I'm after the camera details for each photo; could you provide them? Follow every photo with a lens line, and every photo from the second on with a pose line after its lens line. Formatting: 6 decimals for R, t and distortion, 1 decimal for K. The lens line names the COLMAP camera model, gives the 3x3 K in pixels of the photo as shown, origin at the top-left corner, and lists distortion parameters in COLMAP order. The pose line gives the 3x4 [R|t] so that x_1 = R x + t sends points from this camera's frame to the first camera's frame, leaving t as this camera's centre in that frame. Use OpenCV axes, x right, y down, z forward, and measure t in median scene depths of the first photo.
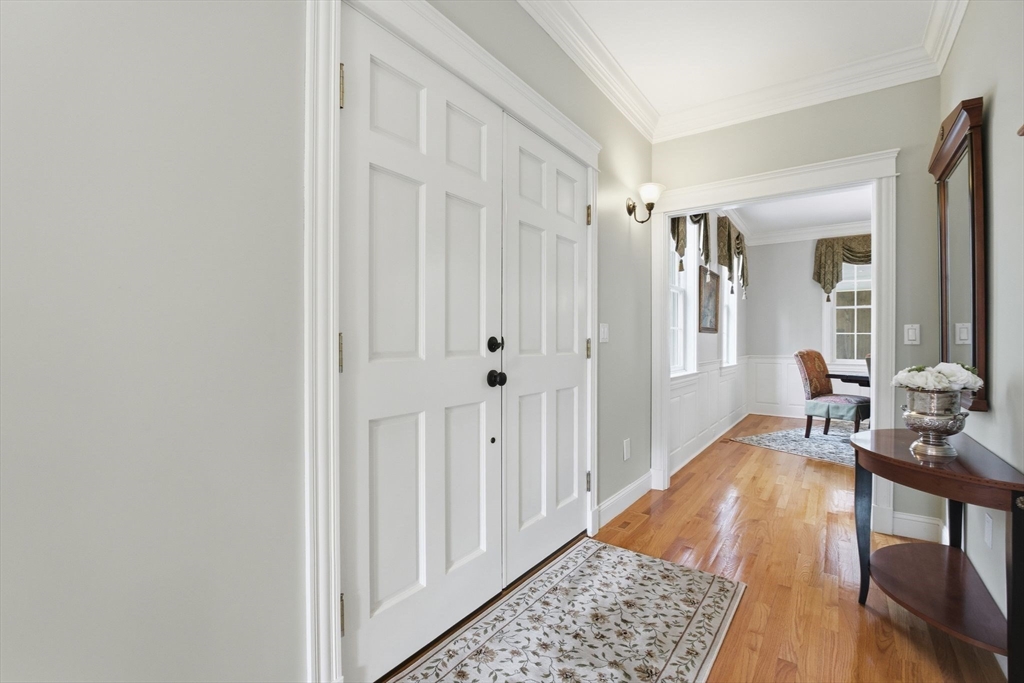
lens RADIAL K [[454.4, 0, 510.3], [0, 454.4, 342.7], [0, 0, 1]] dist [-0.020140, -0.000446]
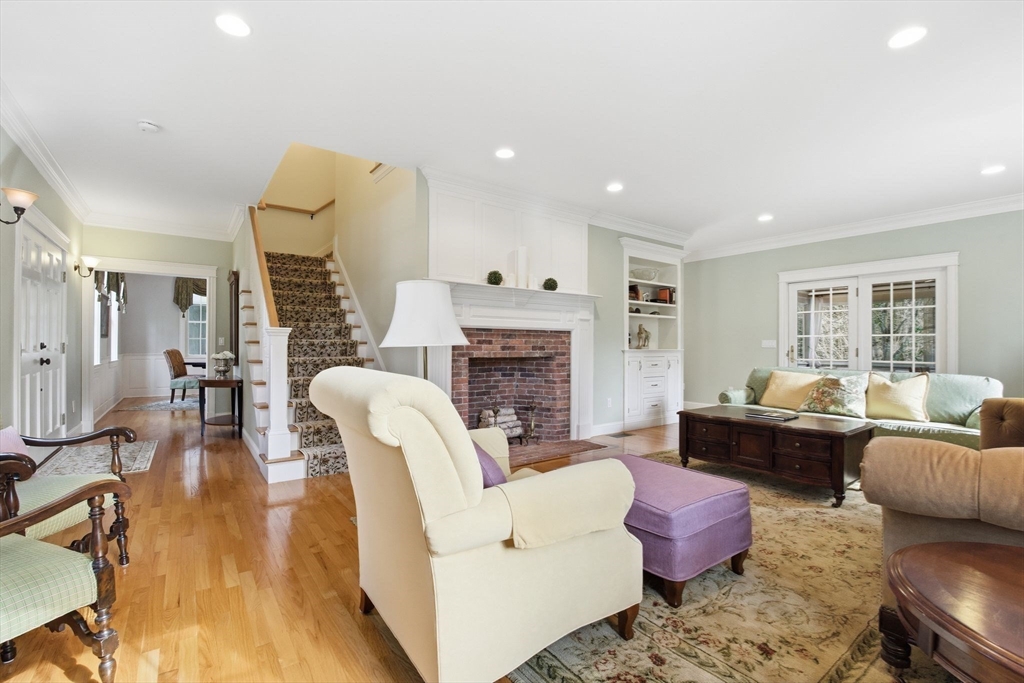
lens RADIAL K [[454.4, 0, 511.0], [0, 454.4, 342.6], [0, 0, 1]] dist [-0.020140, -0.000446]
pose [[0.308341, 0.002078, 0.951274, -0.528404], [-0.000377, 0.999998, -0.002062, -0.003446], [-0.951276, 0.000277, 0.308341, -0.695751]]
